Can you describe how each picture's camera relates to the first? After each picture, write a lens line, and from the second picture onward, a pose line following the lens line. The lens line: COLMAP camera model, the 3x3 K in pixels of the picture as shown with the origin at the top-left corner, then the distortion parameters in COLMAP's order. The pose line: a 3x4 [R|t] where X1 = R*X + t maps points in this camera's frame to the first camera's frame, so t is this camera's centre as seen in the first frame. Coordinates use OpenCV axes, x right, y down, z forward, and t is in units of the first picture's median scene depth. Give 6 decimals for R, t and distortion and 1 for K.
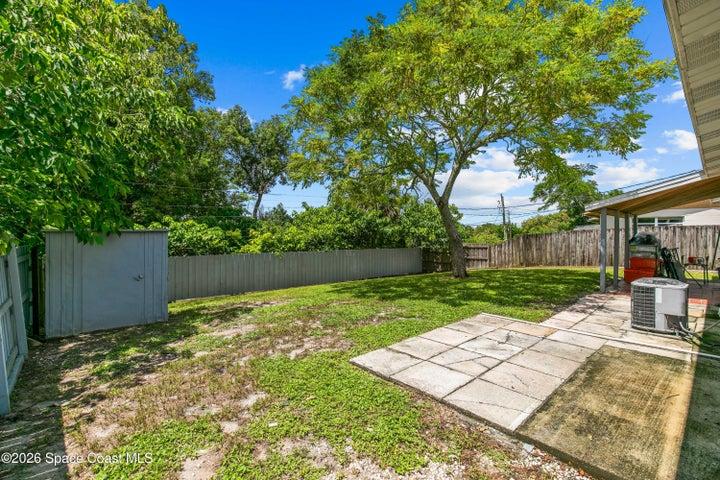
lens RADIAL K [[327.0, 0, 360.0], [0, 327.0, 240.0], [0, 0, 1]] dist [0.000378, 0.000129]
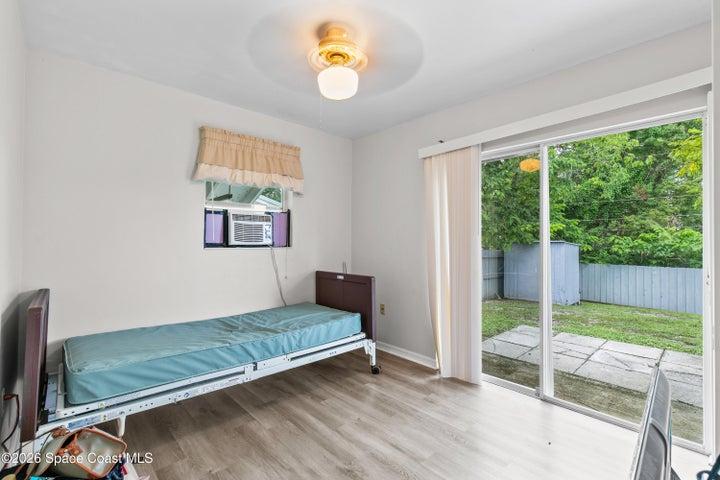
lens RADIAL K [[327.0, 0, 360.0], [0, 327.0, 240.0], [0, 0, 1]] dist [0.000378, 0.000129]
pose [[0.010521, -0.001910, -0.999943, 1.657227], [-0.033892, 0.999423, -0.002265, 0.000522], [0.999370, 0.033914, 0.010450, 0.241253]]
